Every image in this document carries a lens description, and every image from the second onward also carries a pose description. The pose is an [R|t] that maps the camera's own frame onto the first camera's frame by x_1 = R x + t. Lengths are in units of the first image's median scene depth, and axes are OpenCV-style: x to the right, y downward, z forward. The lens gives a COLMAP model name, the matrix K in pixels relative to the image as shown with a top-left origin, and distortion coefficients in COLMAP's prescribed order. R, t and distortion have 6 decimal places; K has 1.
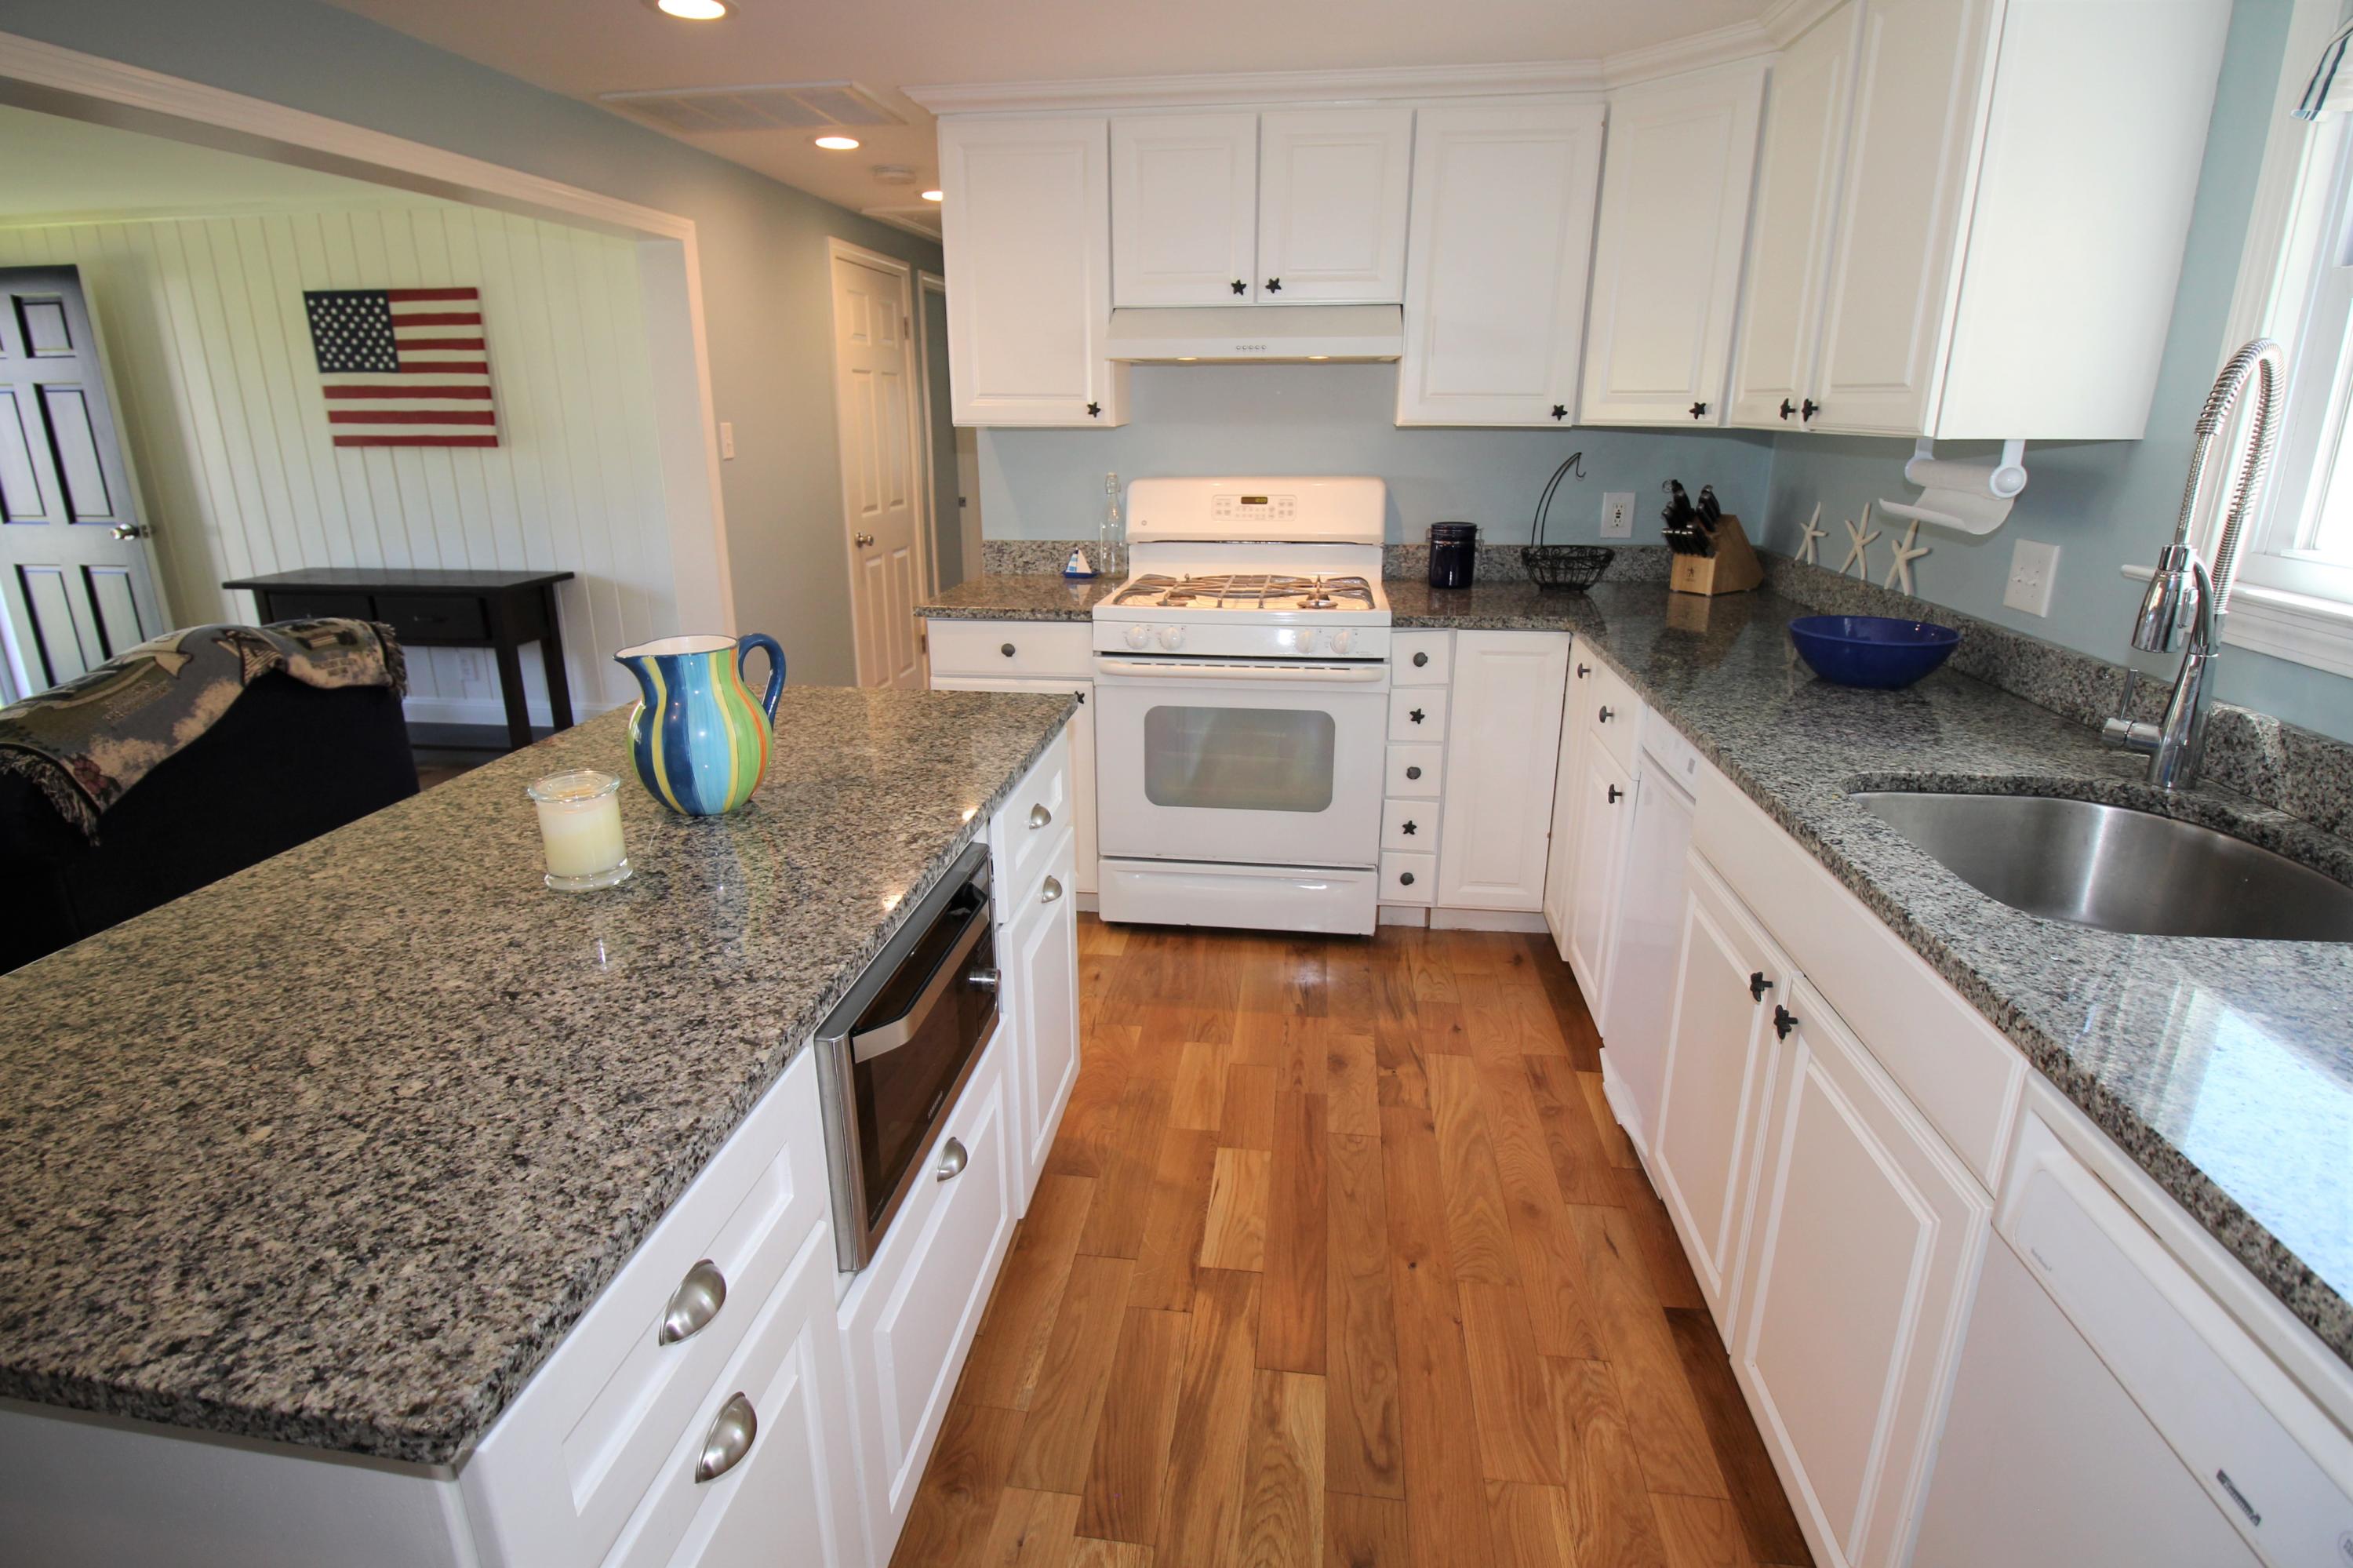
lens RADIAL K [[1145.5, 0, 1166.2], [0, 1145.5, 742.3], [0, 0, 1]] dist [0.000652, -0.014670]
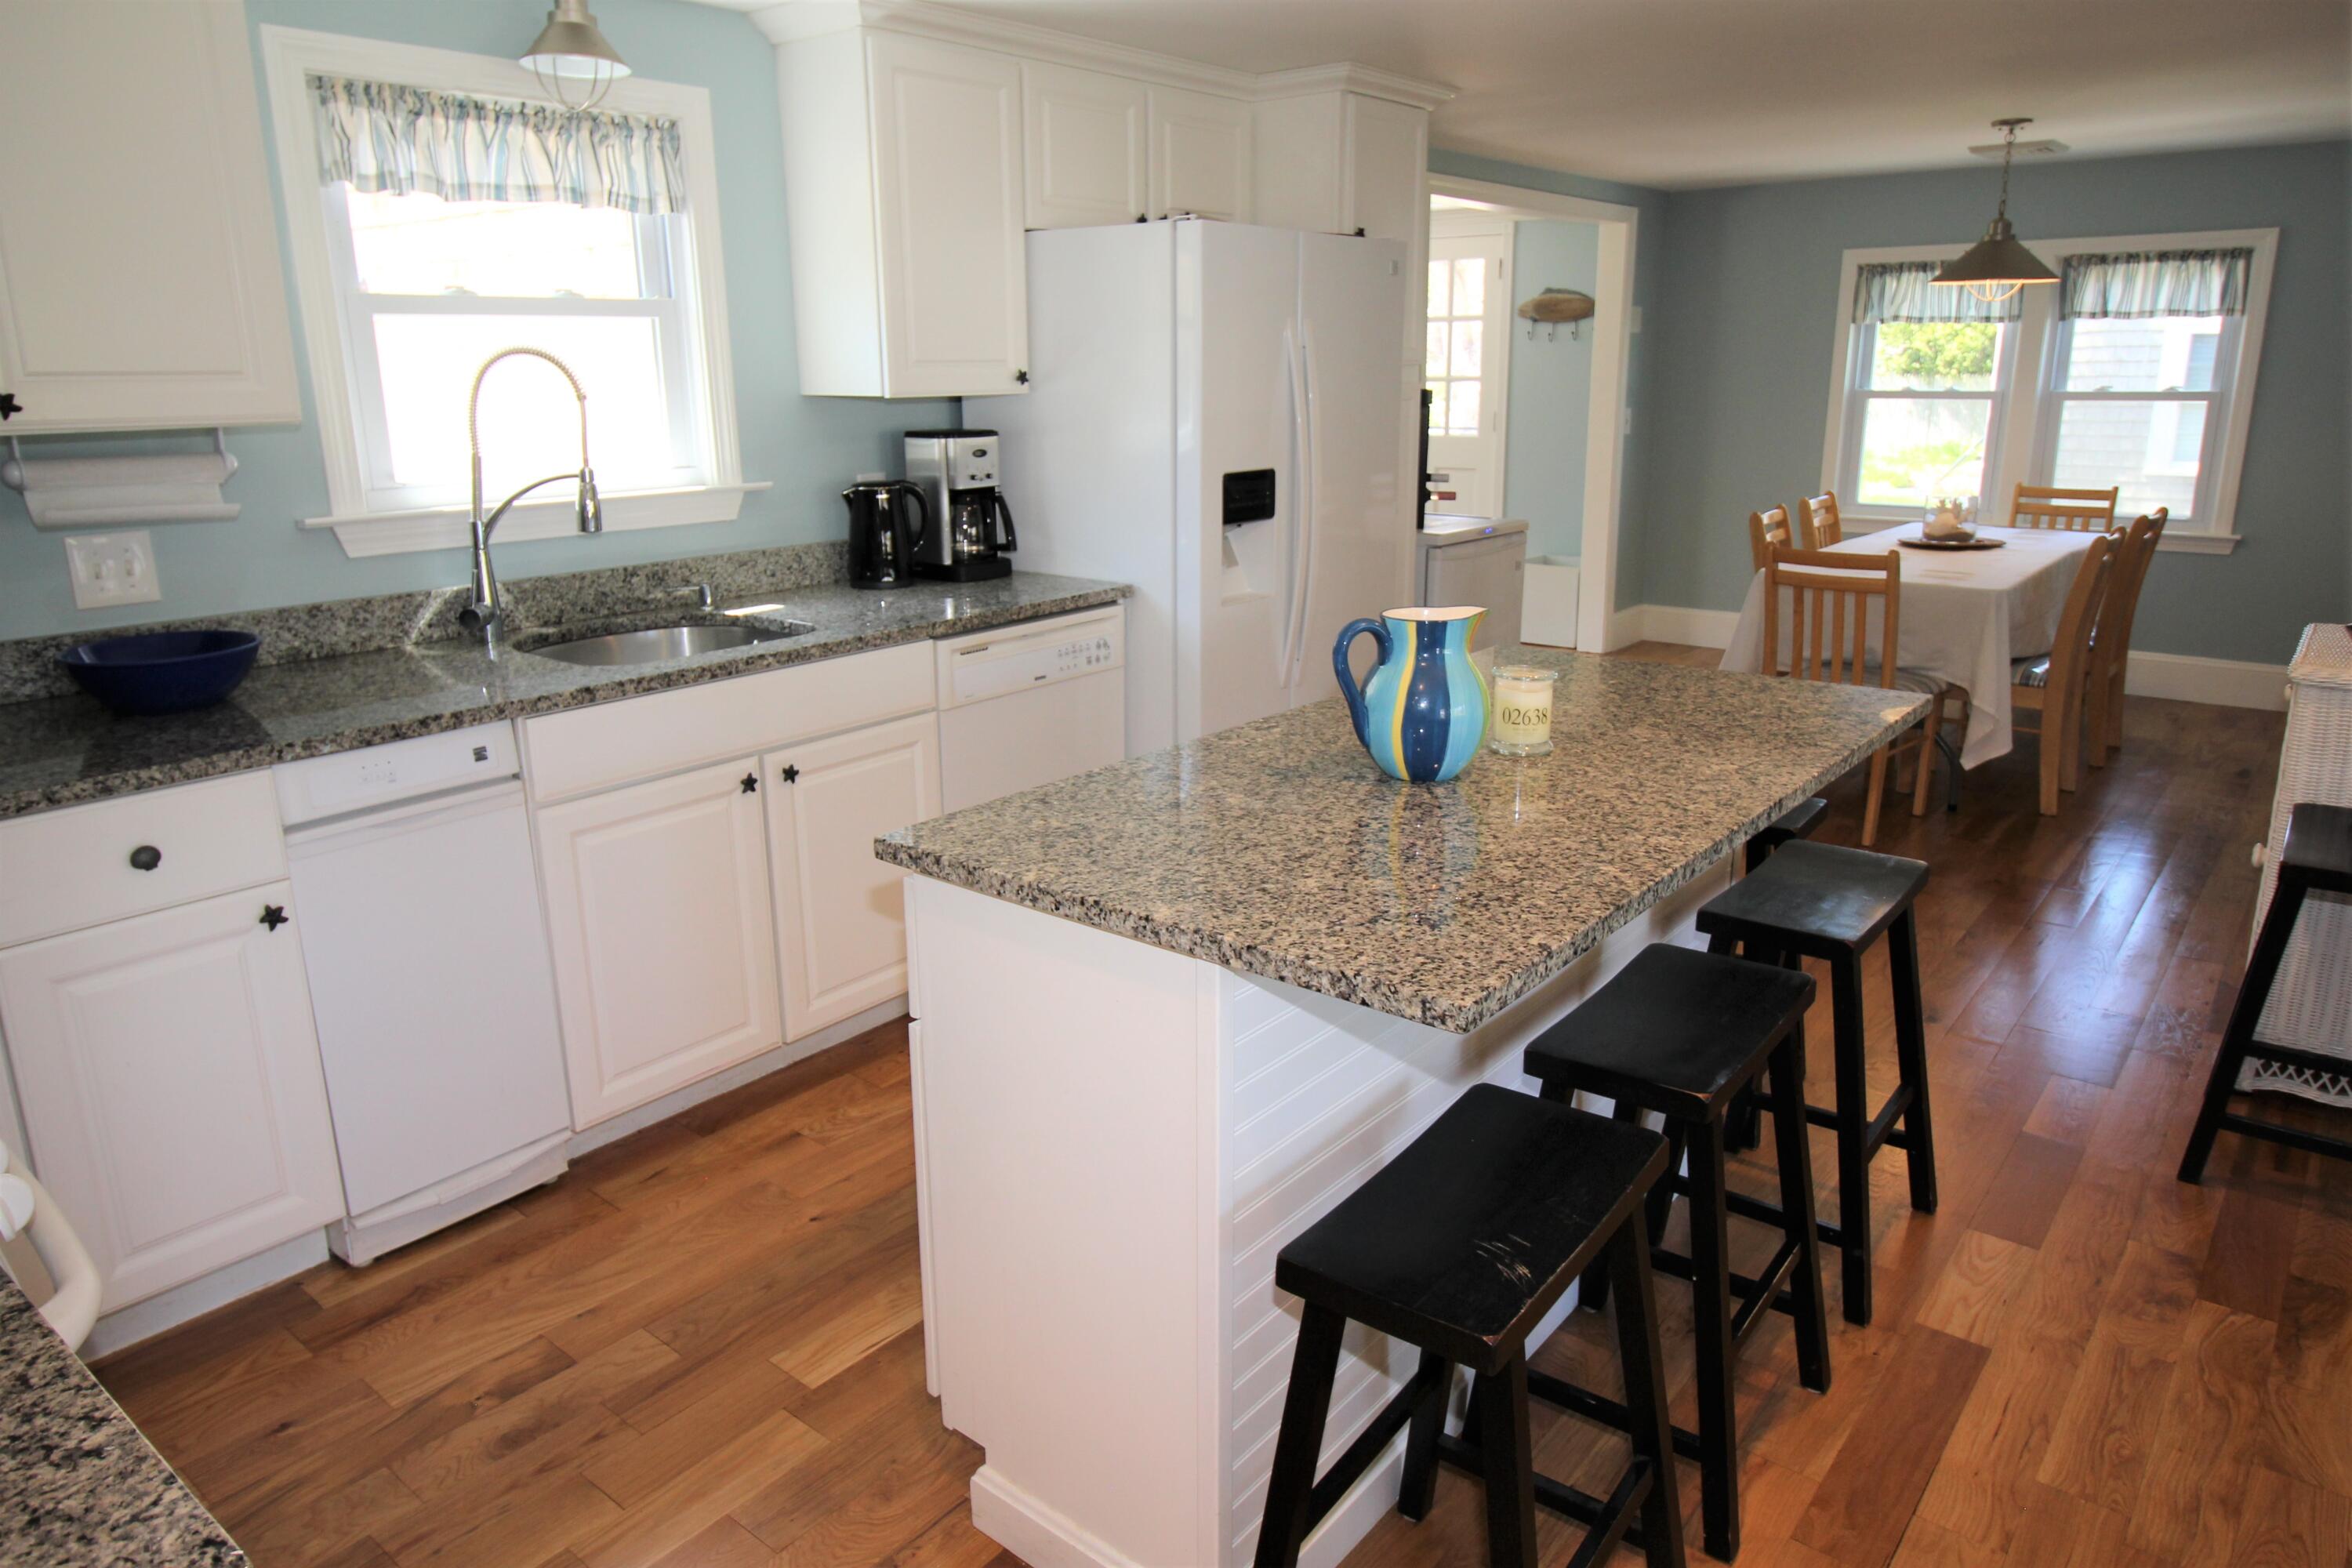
lens RADIAL K [[1513.6, 0, 1177.1], [0, 1513.6, 755.2], [0, 0, 1]] dist [0.018730, -0.027808]
pose [[-0.856430, -0.119205, 0.502313, -0.453648], [0.156559, 0.867191, 0.472725, -0.321506], [-0.491952, 0.483498, -0.724026, 1.059340]]
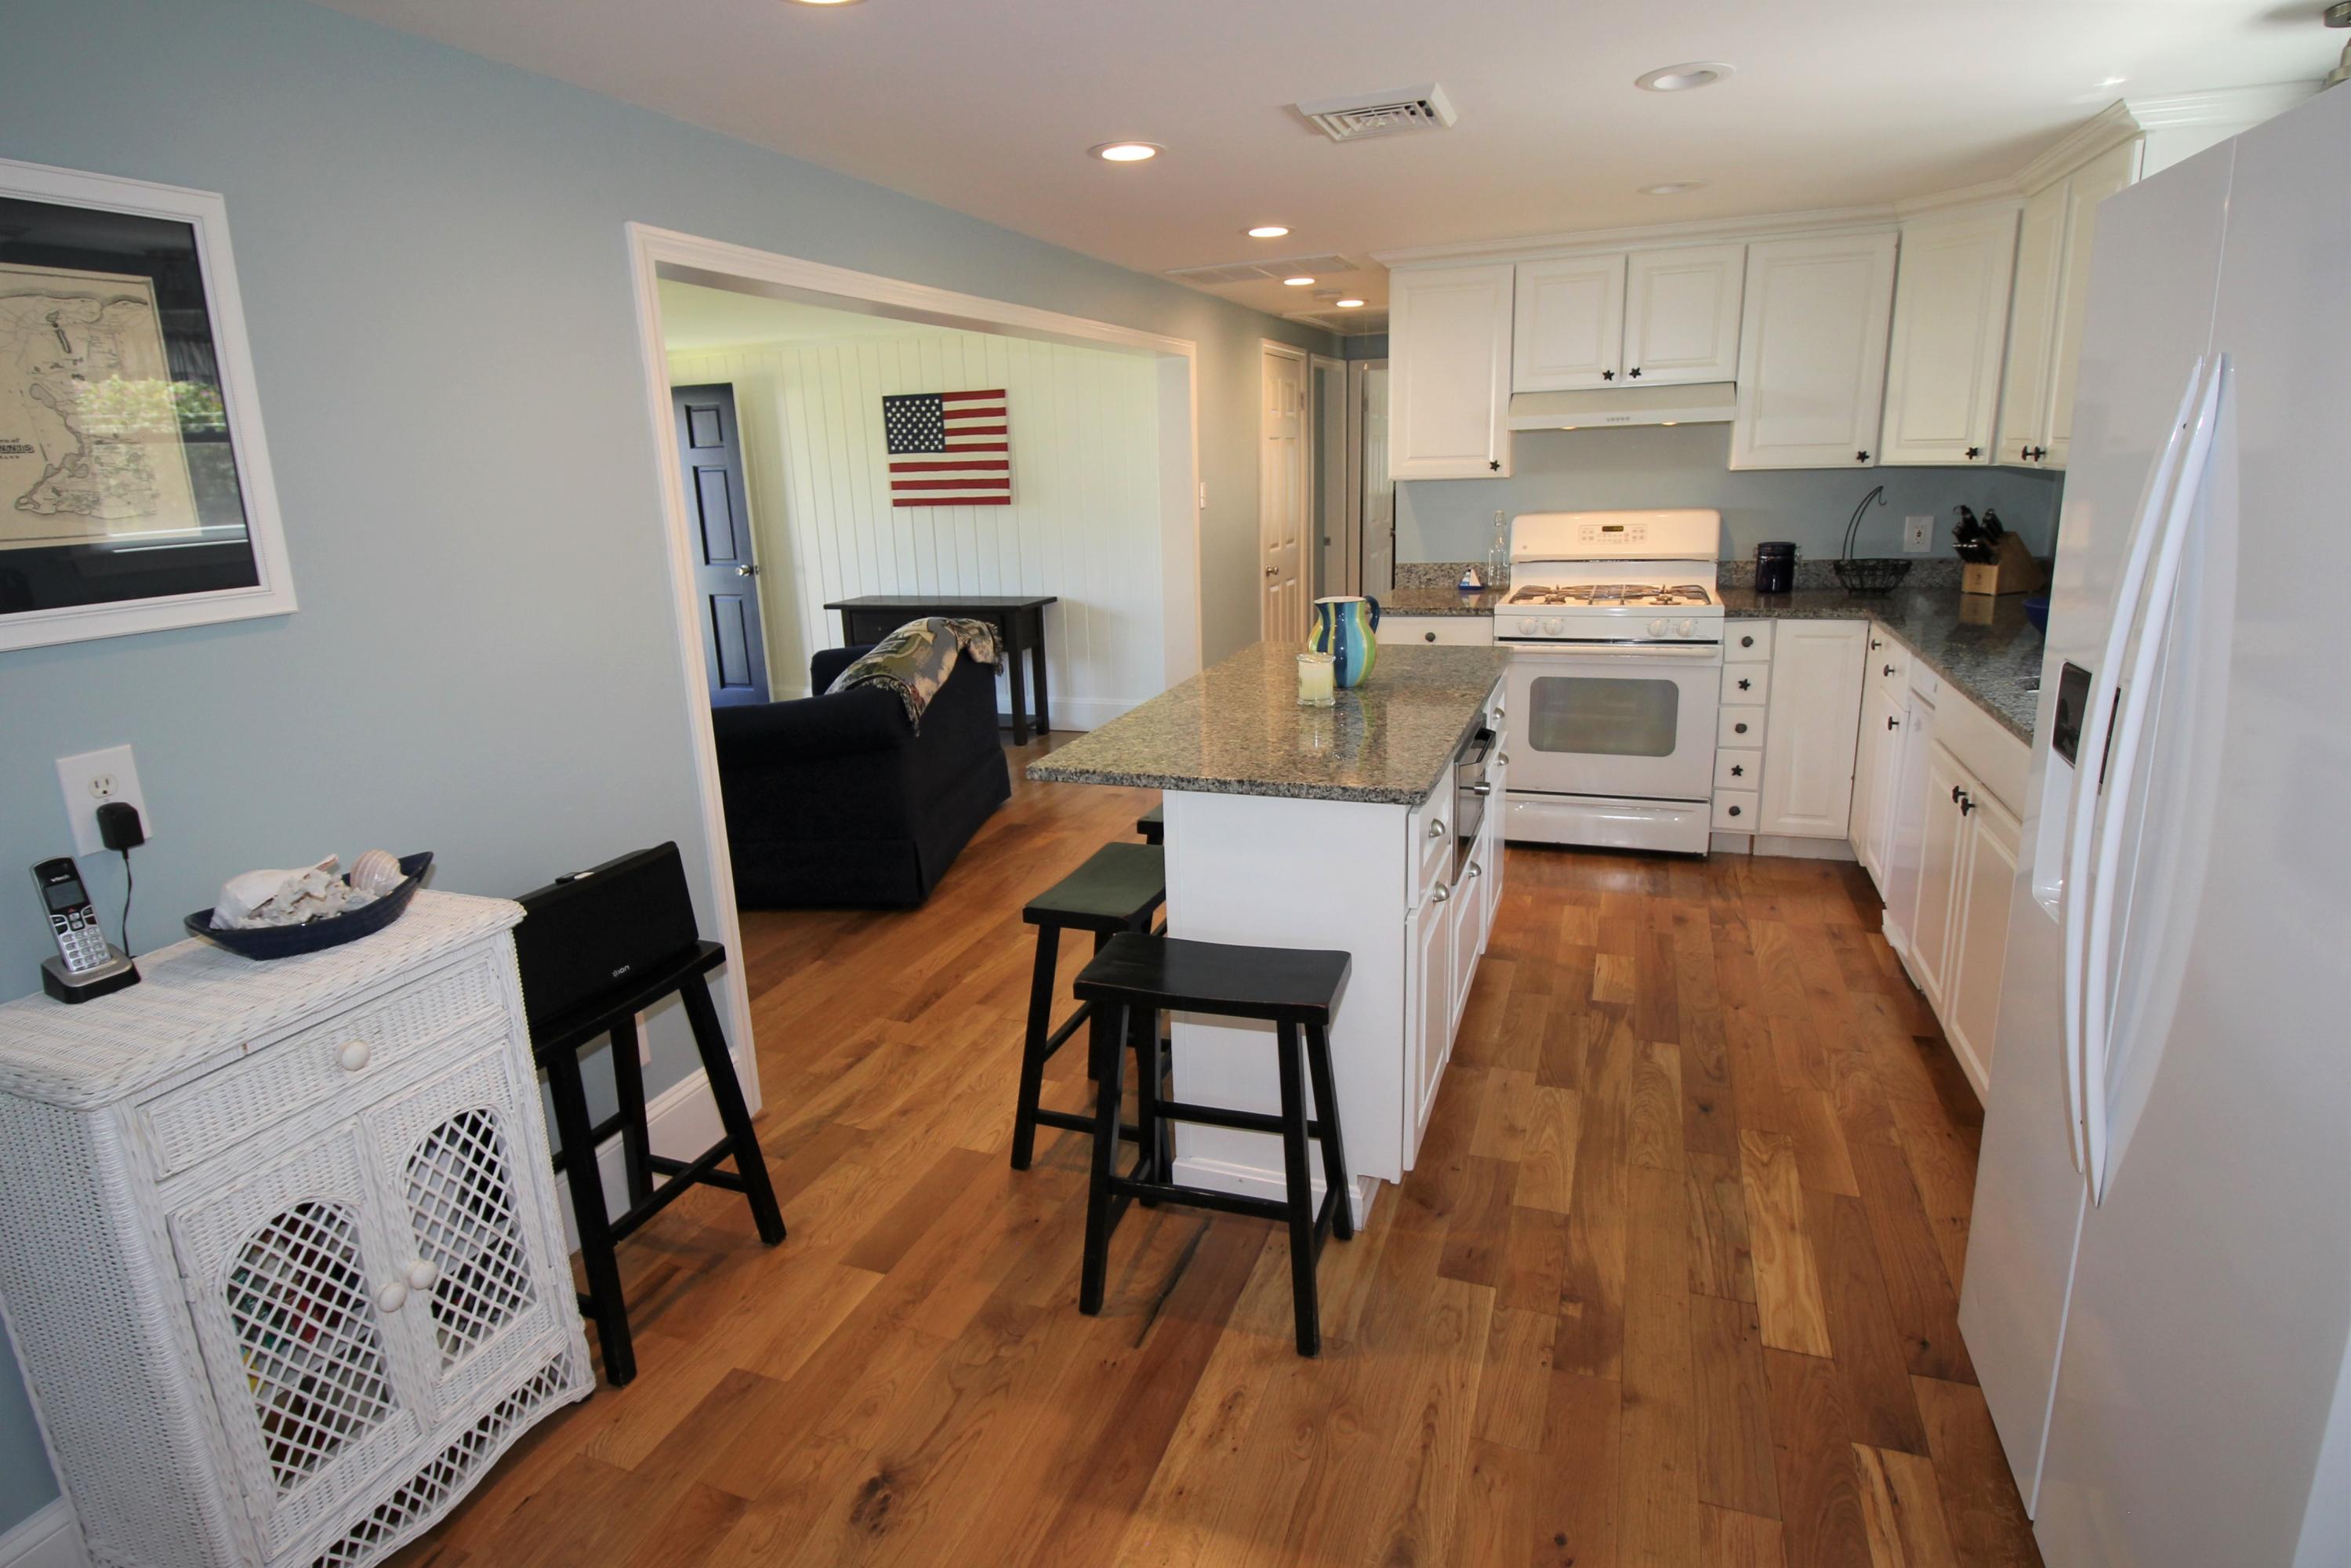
lens RADIAL K [[1187.1, 0, 1174.2], [0, 1187.1, 745.6], [0, 0, 1]] dist [0.002144, -0.019330]
pose [[0.972553, 0.020097, -0.231811, -0.104675], [-0.029910, 0.998795, -0.038897, 0.120514], [0.230750, 0.044763, 0.971983, -0.491609]]
